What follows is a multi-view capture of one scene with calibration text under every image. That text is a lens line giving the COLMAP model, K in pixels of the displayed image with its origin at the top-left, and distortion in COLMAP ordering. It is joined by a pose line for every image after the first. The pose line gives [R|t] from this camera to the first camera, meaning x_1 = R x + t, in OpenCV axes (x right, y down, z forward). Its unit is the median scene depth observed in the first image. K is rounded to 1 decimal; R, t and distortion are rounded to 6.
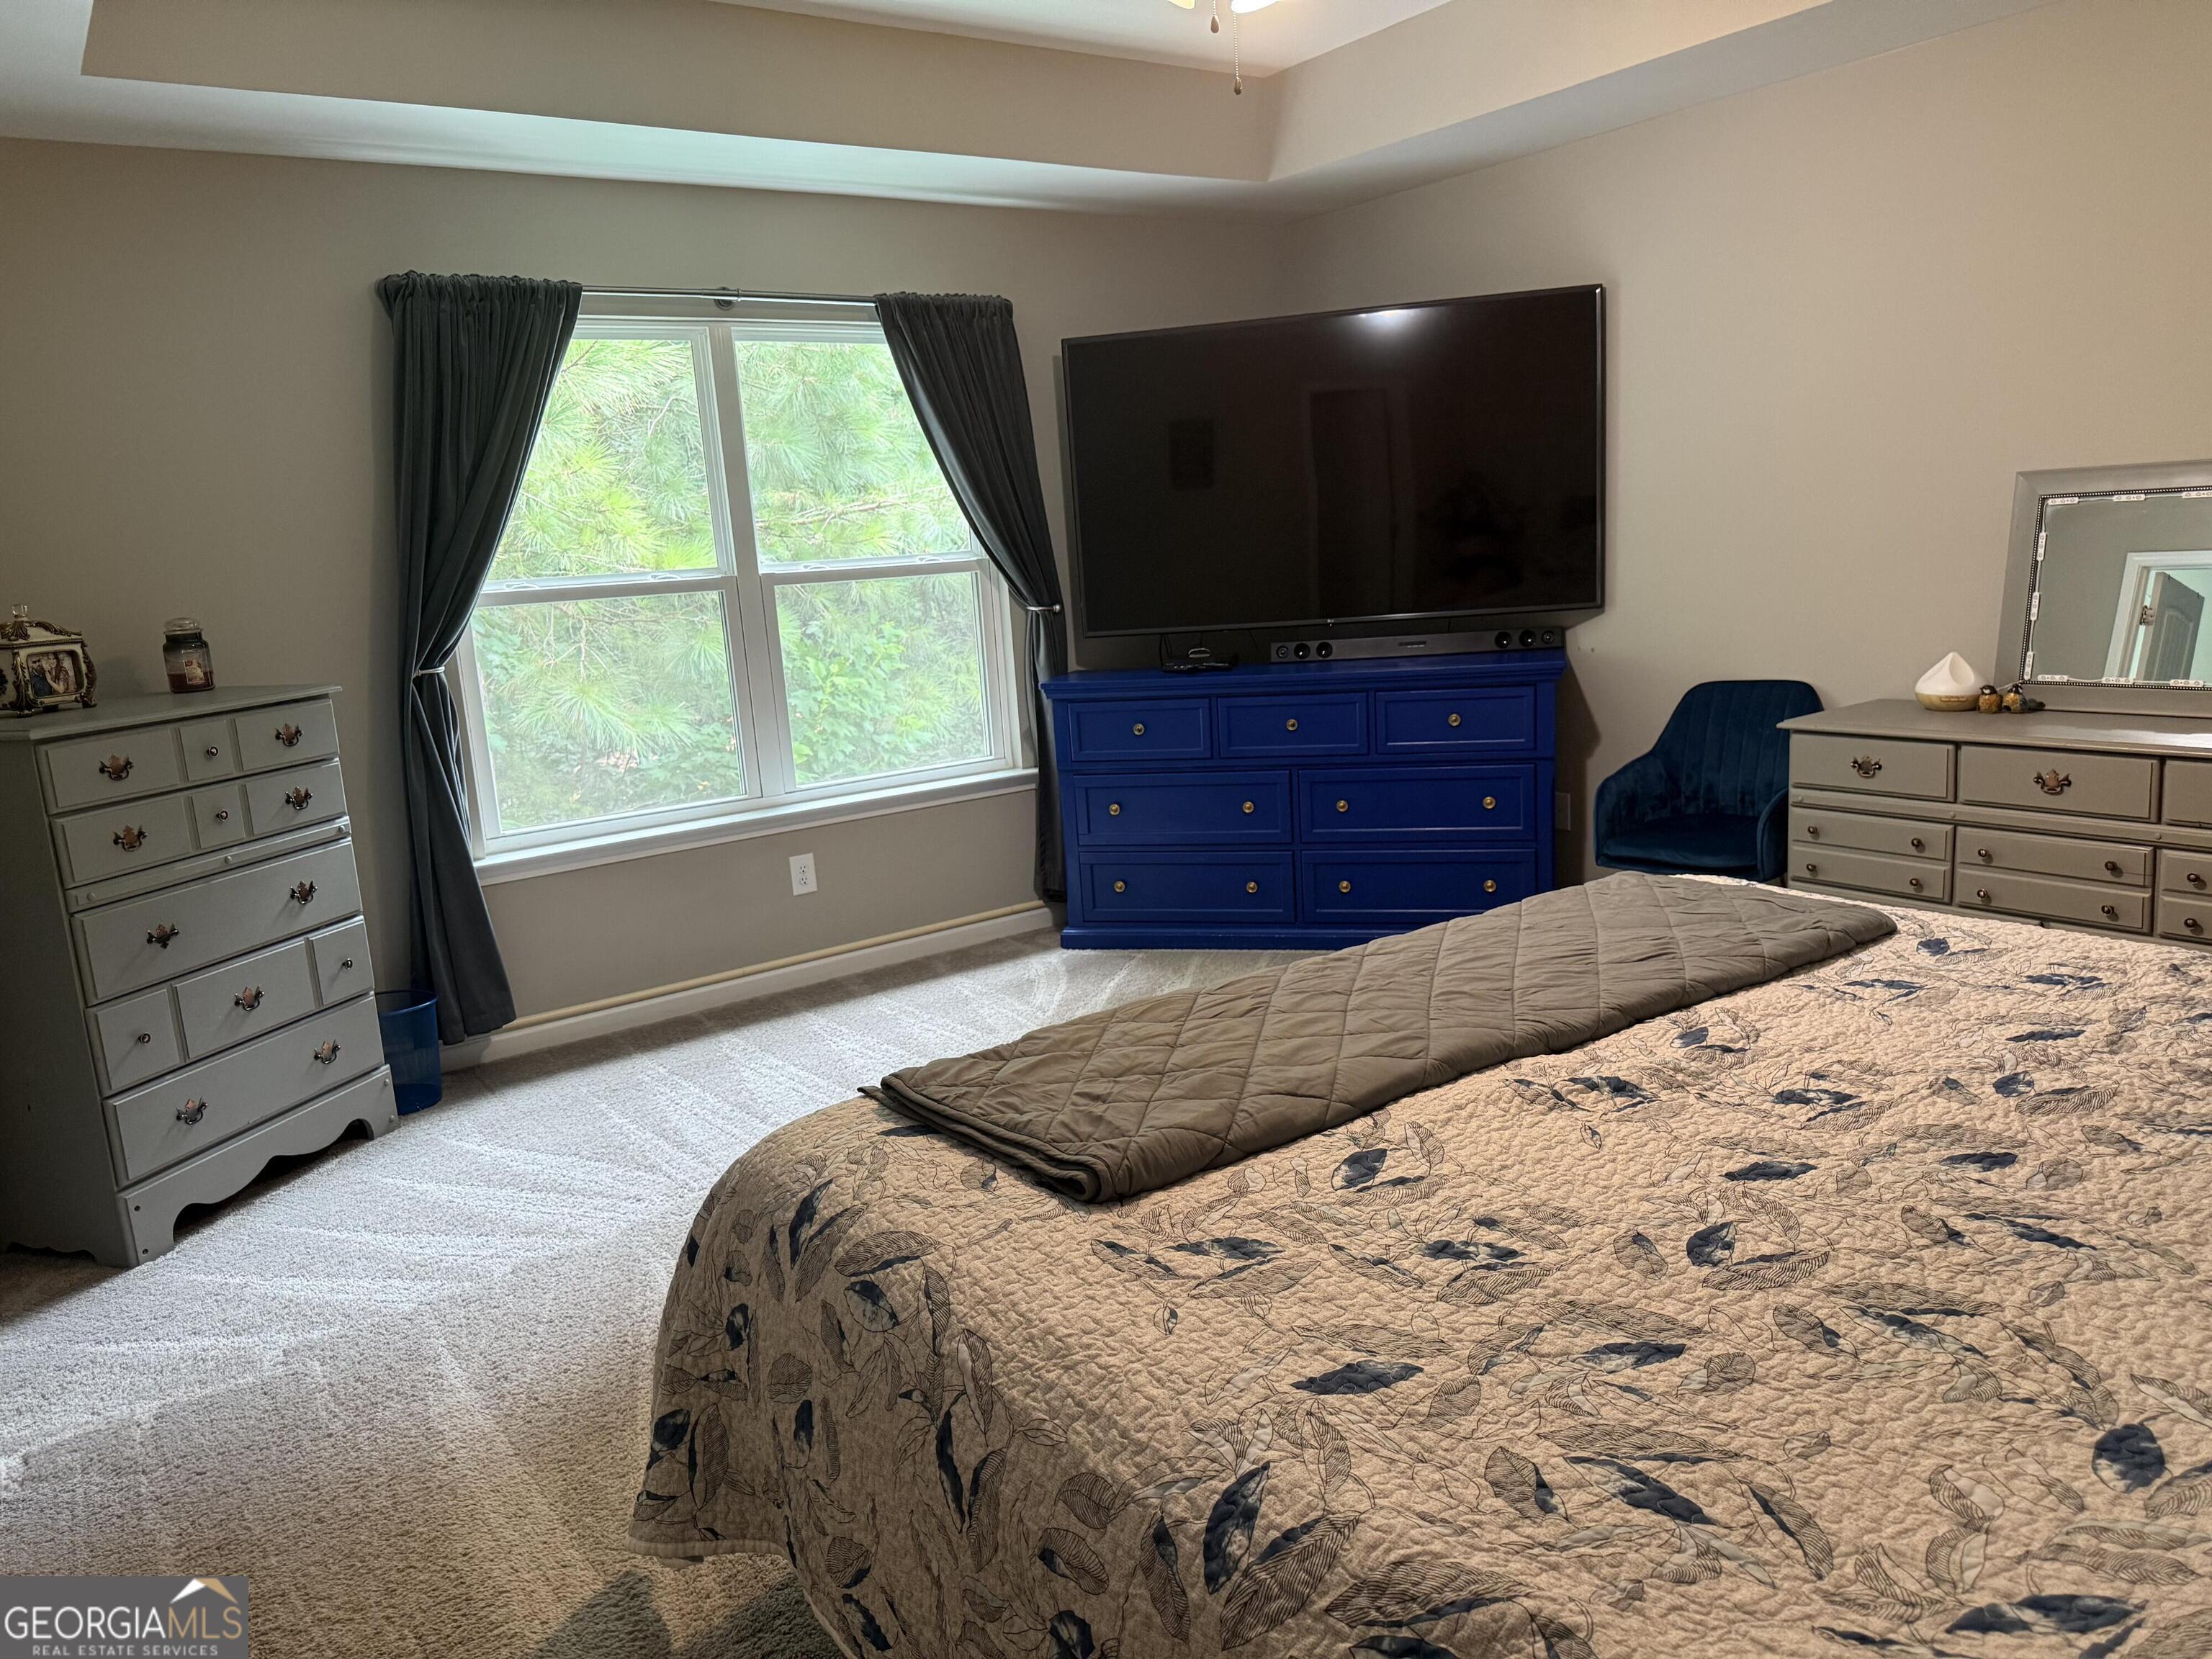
lens RADIAL K [[1538.6, 0, 1106.0], [0, 1538.6, 829.5], [0, 0, 1]] dist [-0.060574, -0.001657]
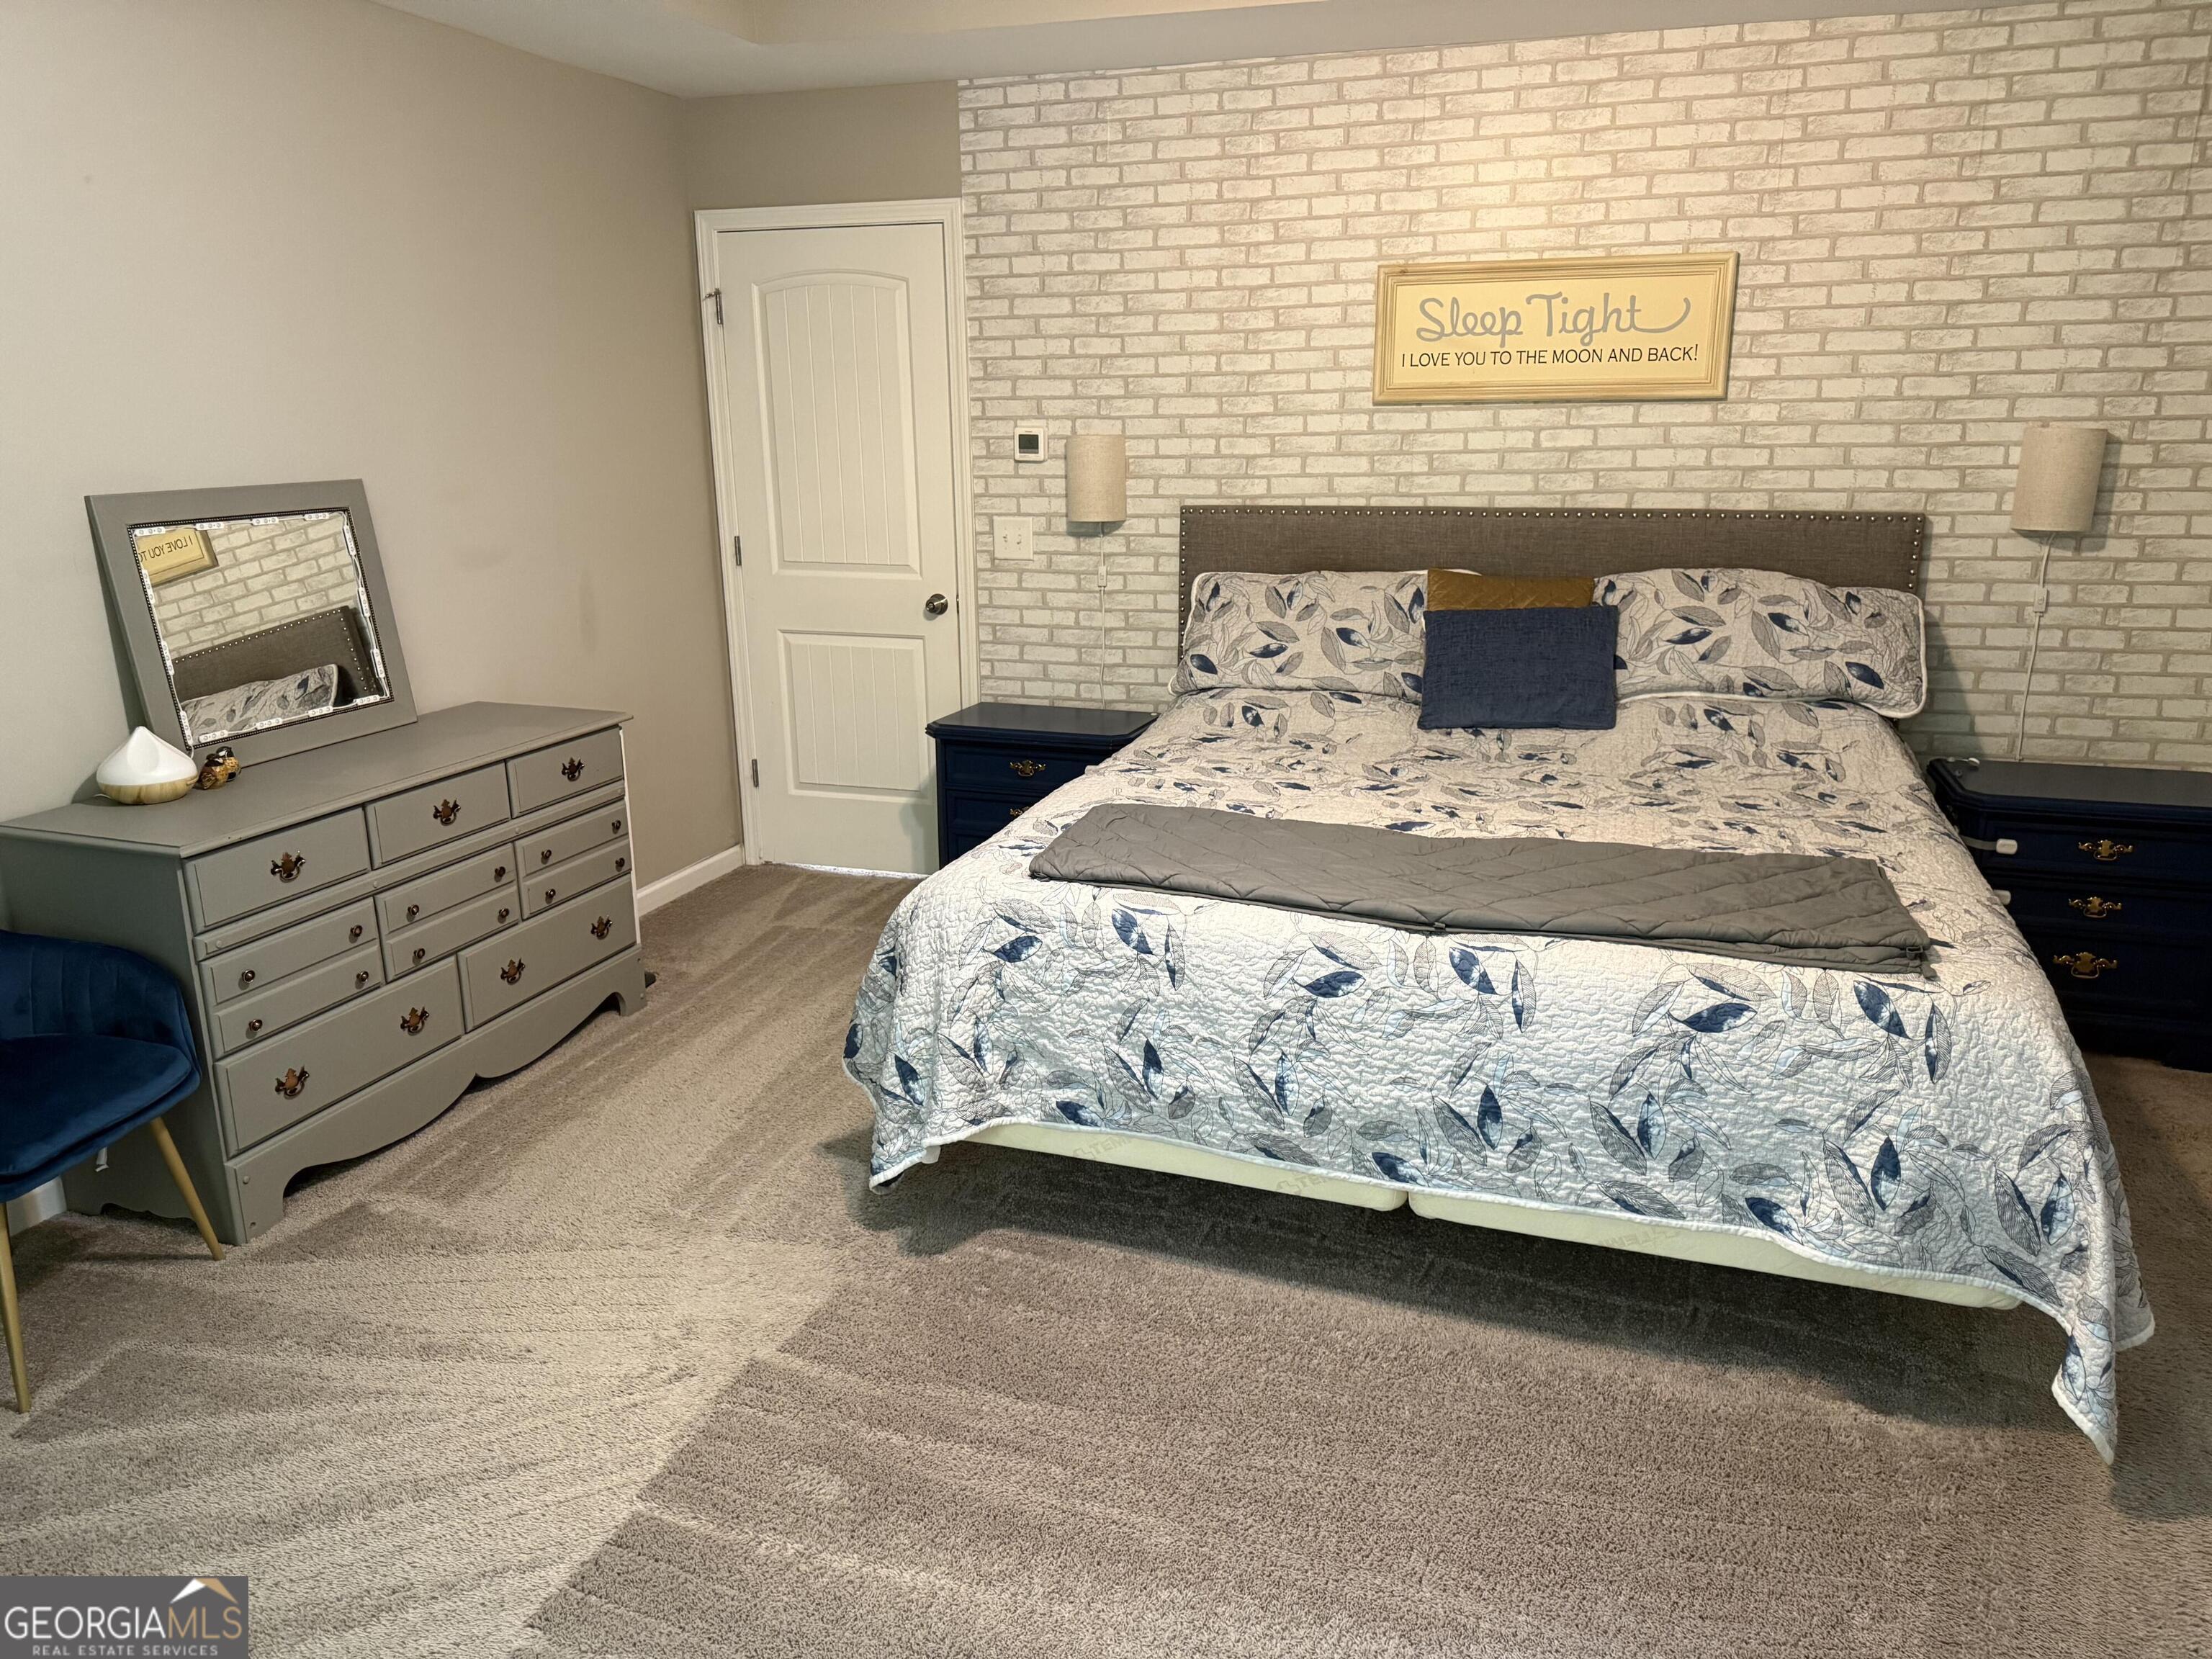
lens RADIAL K [[1538.6, 0, 1106.0], [0, 1538.6, 829.5], [0, 0, 1]] dist [-0.060574, -0.001657]
pose [[-0.576644, -0.128922, 0.806759, -0.379287], [0.210991, 0.930474, 0.299501, -0.213097], [-0.789281, 0.342925, -0.509351, 1.114253]]
